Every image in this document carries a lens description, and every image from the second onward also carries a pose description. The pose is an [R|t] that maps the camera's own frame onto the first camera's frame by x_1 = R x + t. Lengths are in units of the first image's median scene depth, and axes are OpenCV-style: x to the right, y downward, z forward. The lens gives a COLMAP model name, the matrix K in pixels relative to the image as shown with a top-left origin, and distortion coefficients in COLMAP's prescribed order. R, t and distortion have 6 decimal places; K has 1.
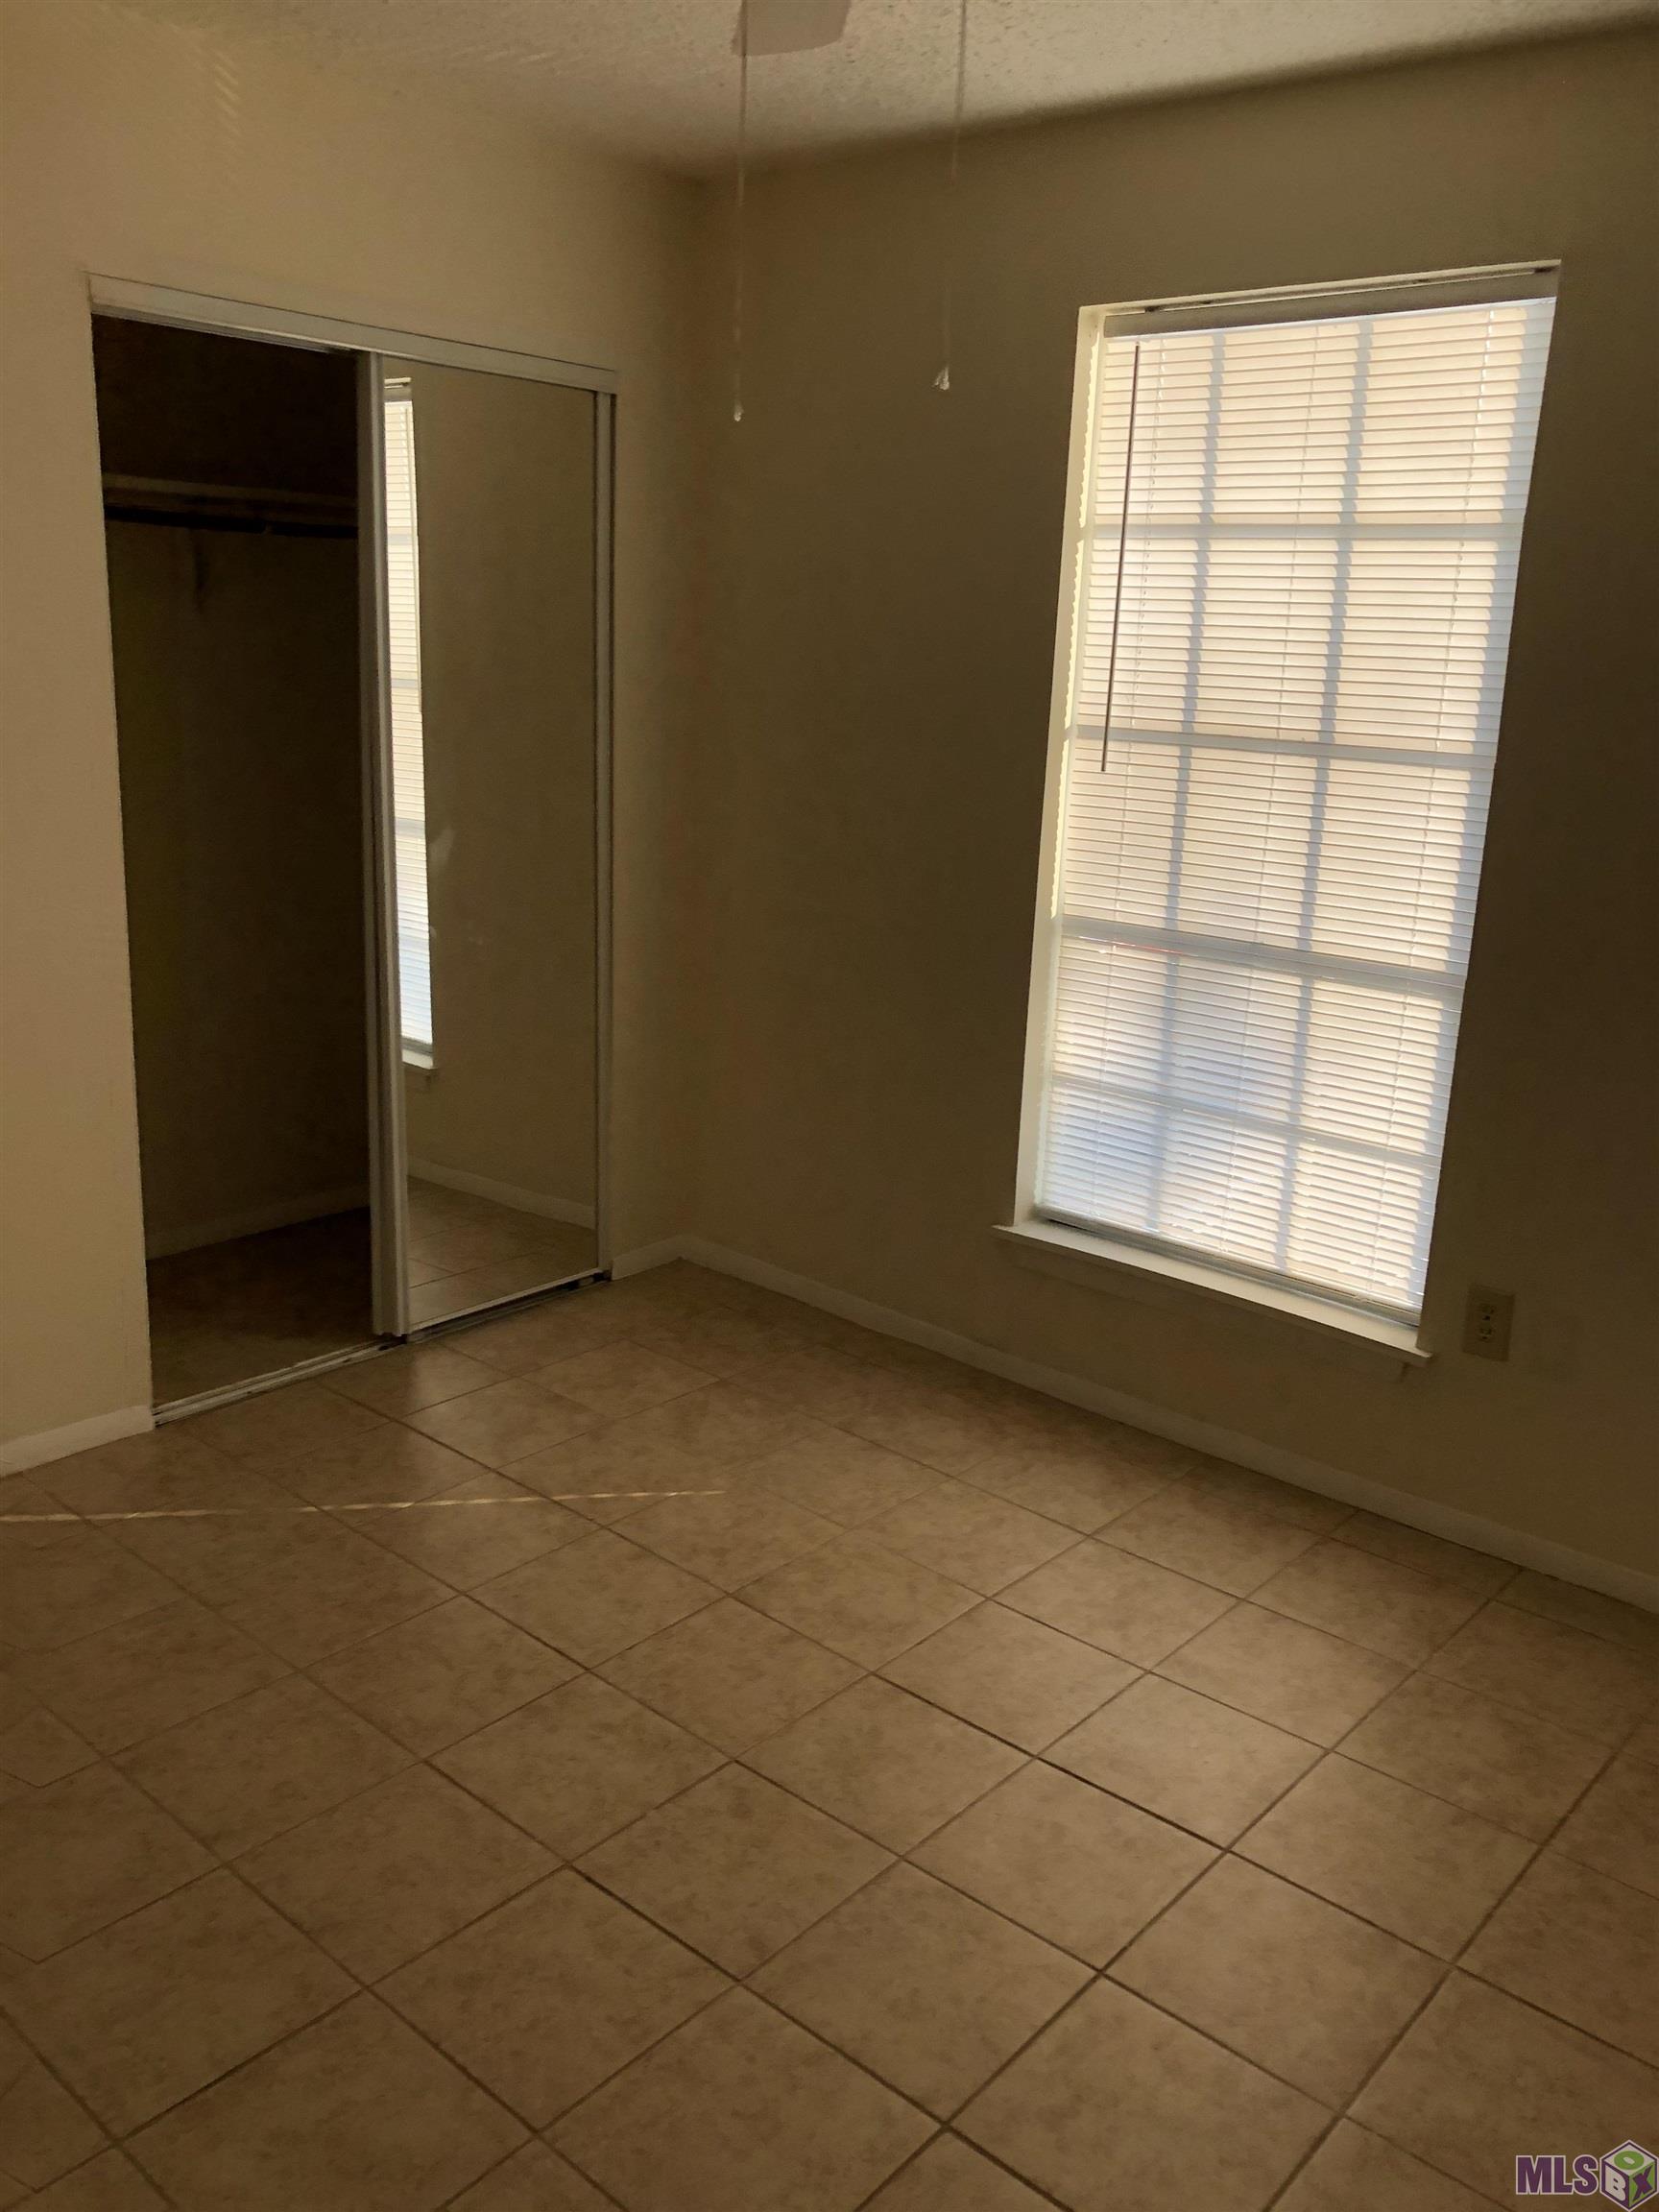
lens RADIAL K [[1815.5, 0, 862.5], [0, 1815.5, 1141.9], [0, 0, 1]] dist [0.039307, -0.031776]
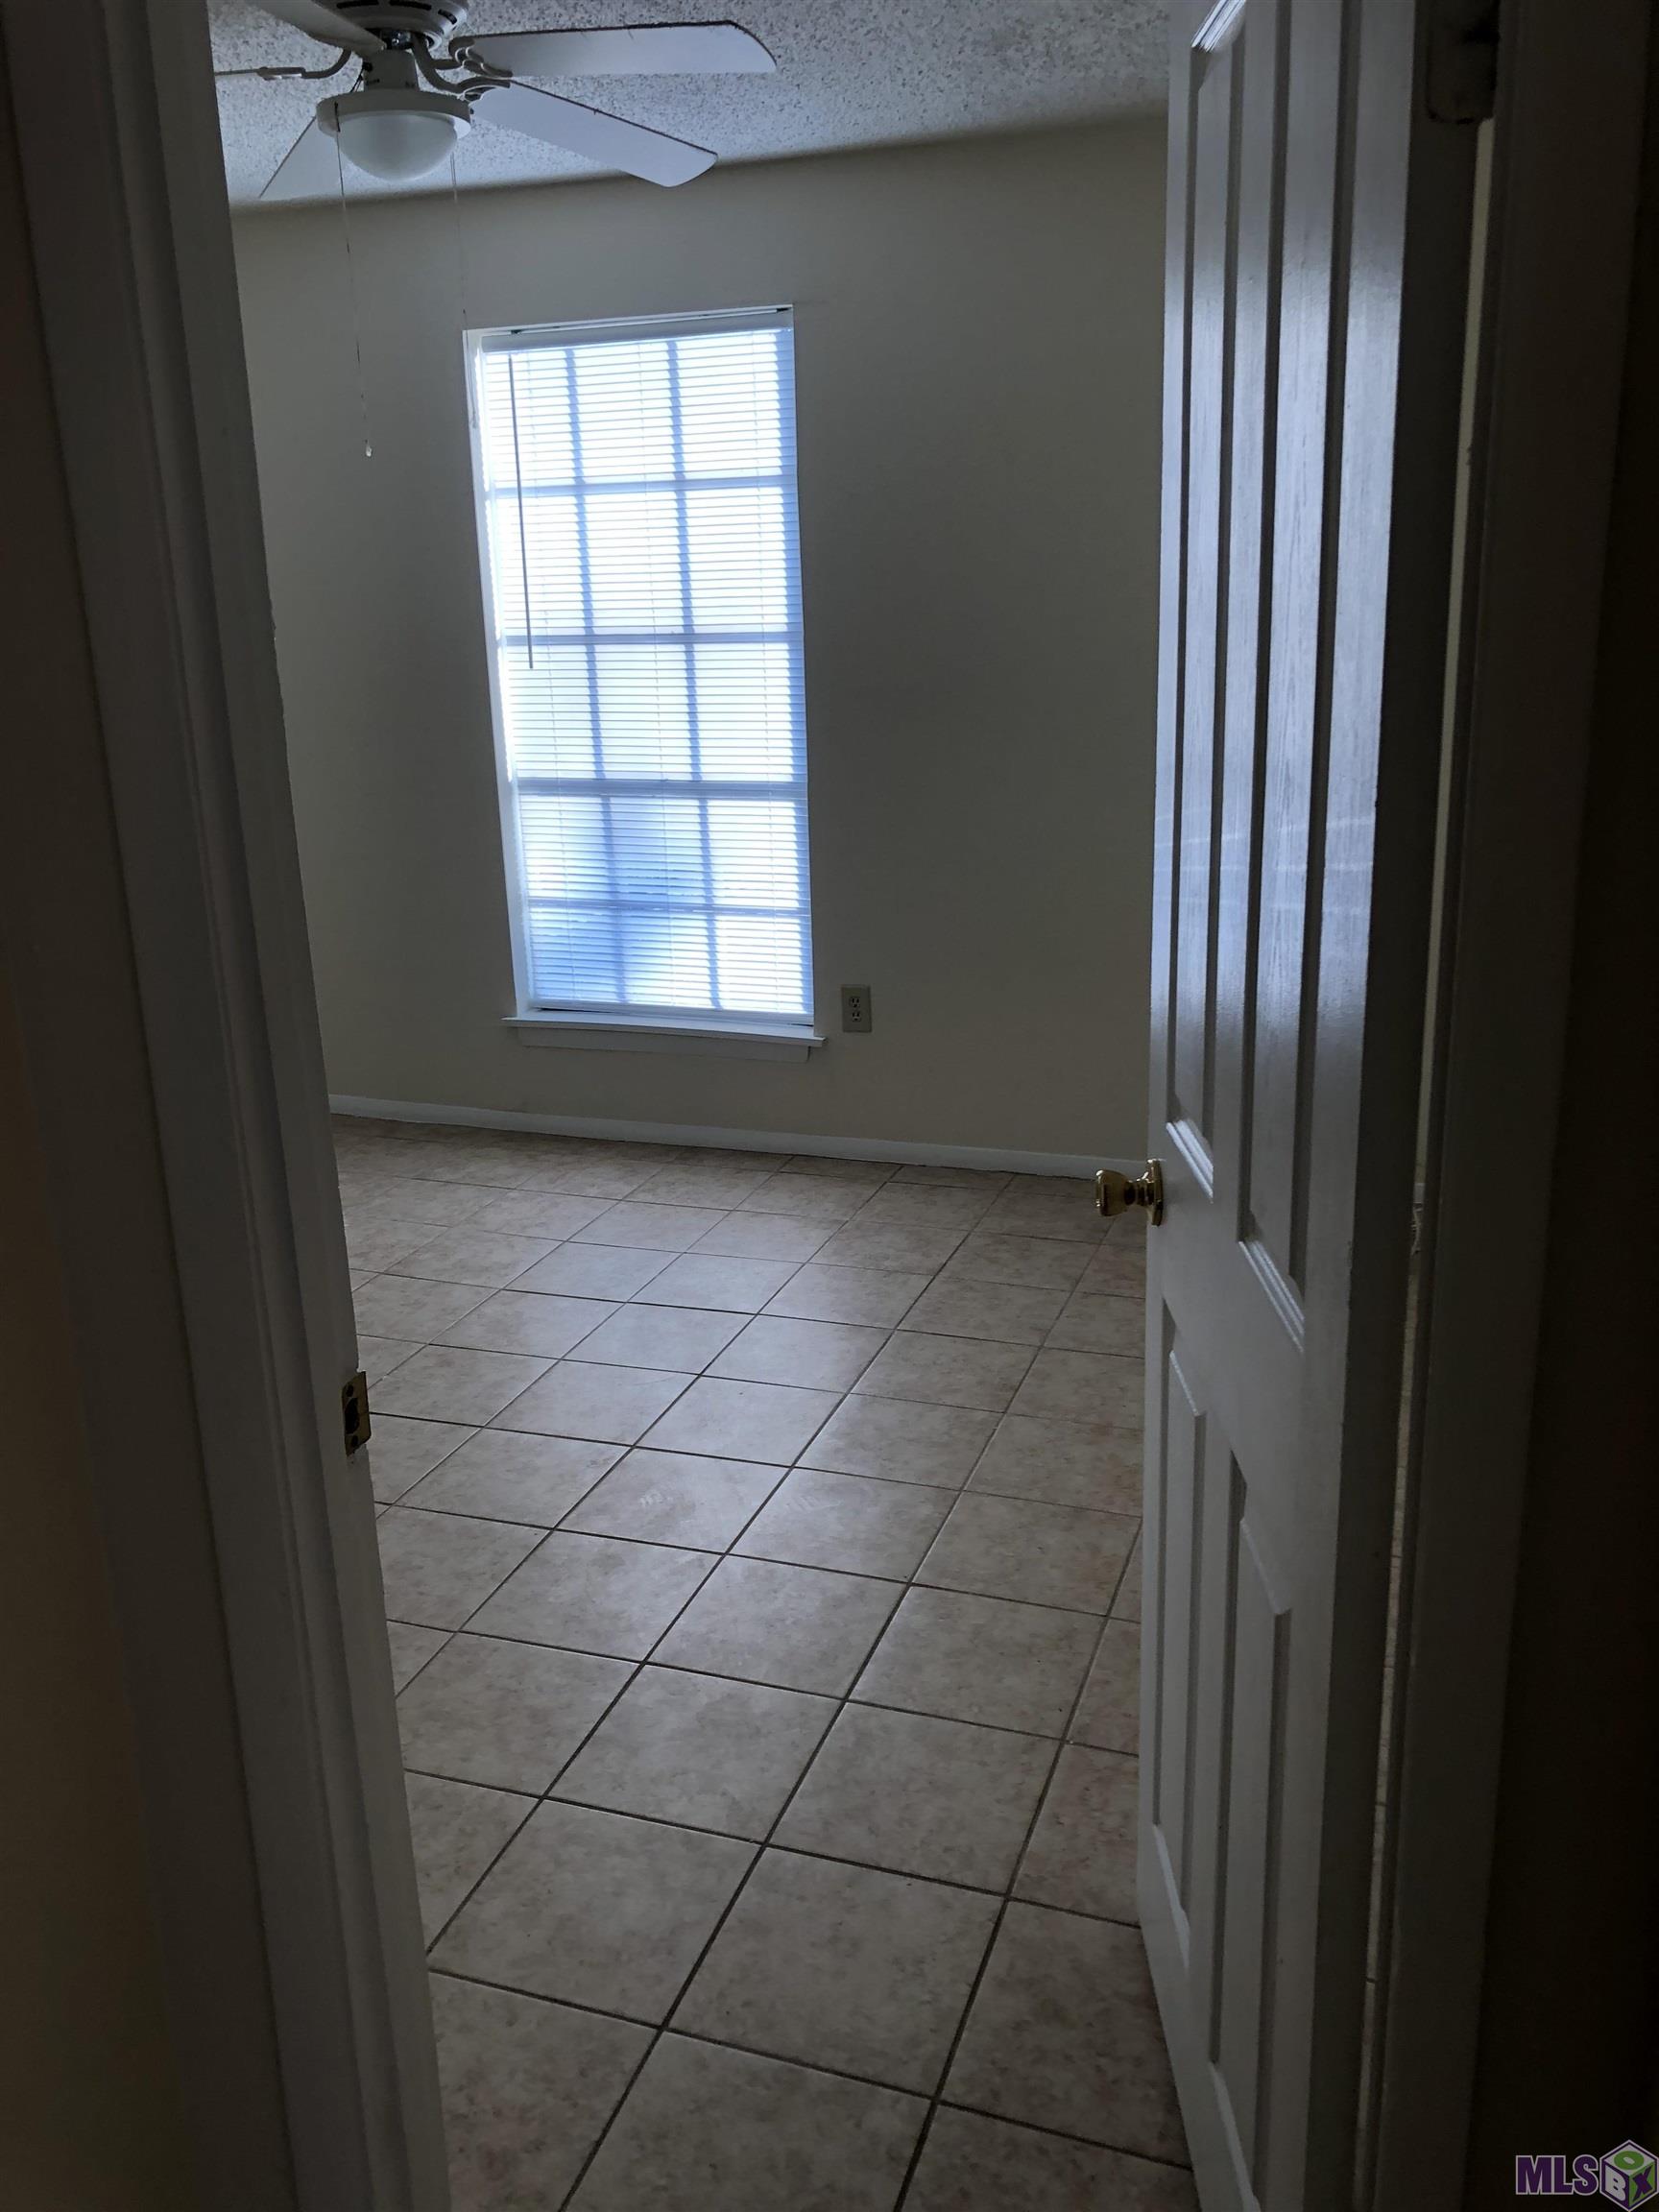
lens RADIAL K [[1815.5, 0, 825.7], [0, 1815.5, 1101.9], [0, 0, 1]] dist [0.039307, -0.031776]
pose [[0.934927, -0.160279, 0.316579, -0.154457], [0.157401, 0.986921, 0.034821, 0.109932], [-0.318019, 0.017274, 0.947927, -0.377889]]
